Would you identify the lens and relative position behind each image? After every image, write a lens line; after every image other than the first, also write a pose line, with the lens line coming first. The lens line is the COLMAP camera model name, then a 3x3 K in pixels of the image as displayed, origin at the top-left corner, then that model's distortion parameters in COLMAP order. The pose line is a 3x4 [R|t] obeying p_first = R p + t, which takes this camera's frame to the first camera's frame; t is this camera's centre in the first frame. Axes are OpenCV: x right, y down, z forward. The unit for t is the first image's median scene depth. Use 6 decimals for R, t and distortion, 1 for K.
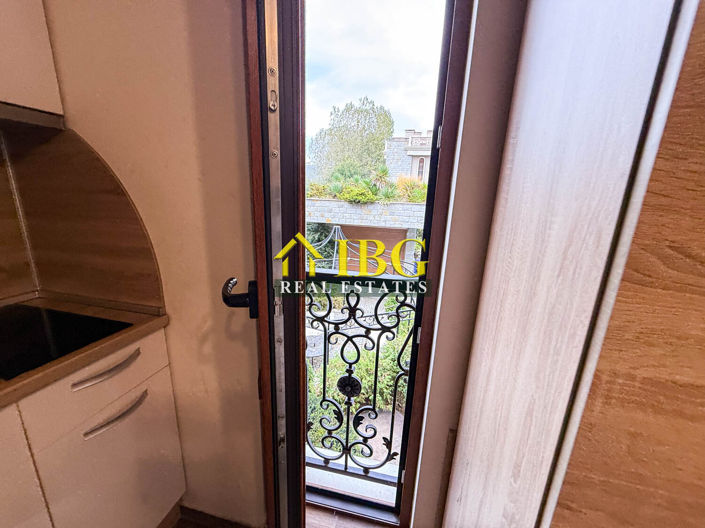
lens RADIAL K [[280.6, 0, 351.1], [0, 280.6, 264.6], [0, 0, 1]] dist [0.001687, -0.000480]
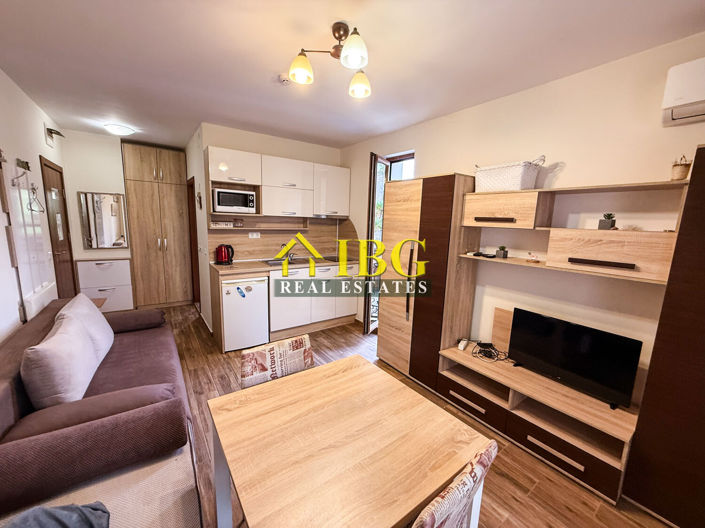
lens RADIAL K [[280.6, 0, 351.1], [0, 280.6, 264.6], [0, 0, 1]] dist [0.001687, -0.000480]
pose [[0.757950, 0.090768, -0.645967, 1.942995], [-0.162988, 0.985214, -0.052806, 0.473732], [0.631622, 0.145309, 0.761537, -2.241065]]
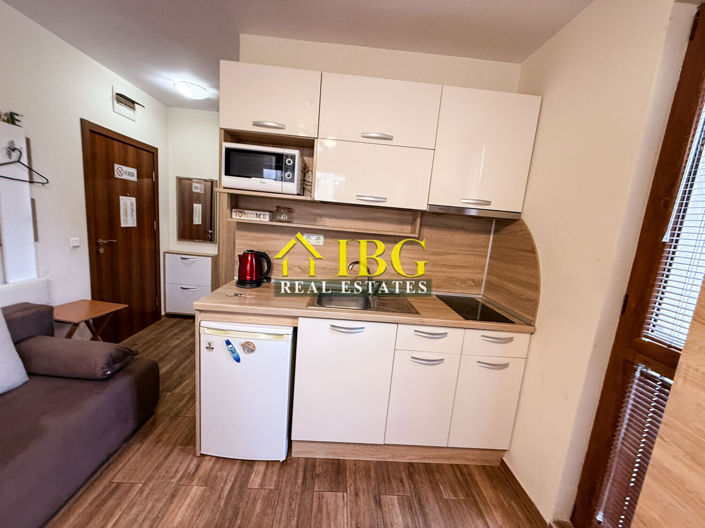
lens RADIAL K [[280.6, 0, 351.1], [0, 280.6, 264.6], [0, 0, 1]] dist [0.001687, -0.000480]
pose [[0.270483, 0.138410, -0.952723, 0.540485], [-0.306608, 0.950467, 0.051034, 0.080182], [0.912596, 0.278309, 0.299522, -0.539753]]
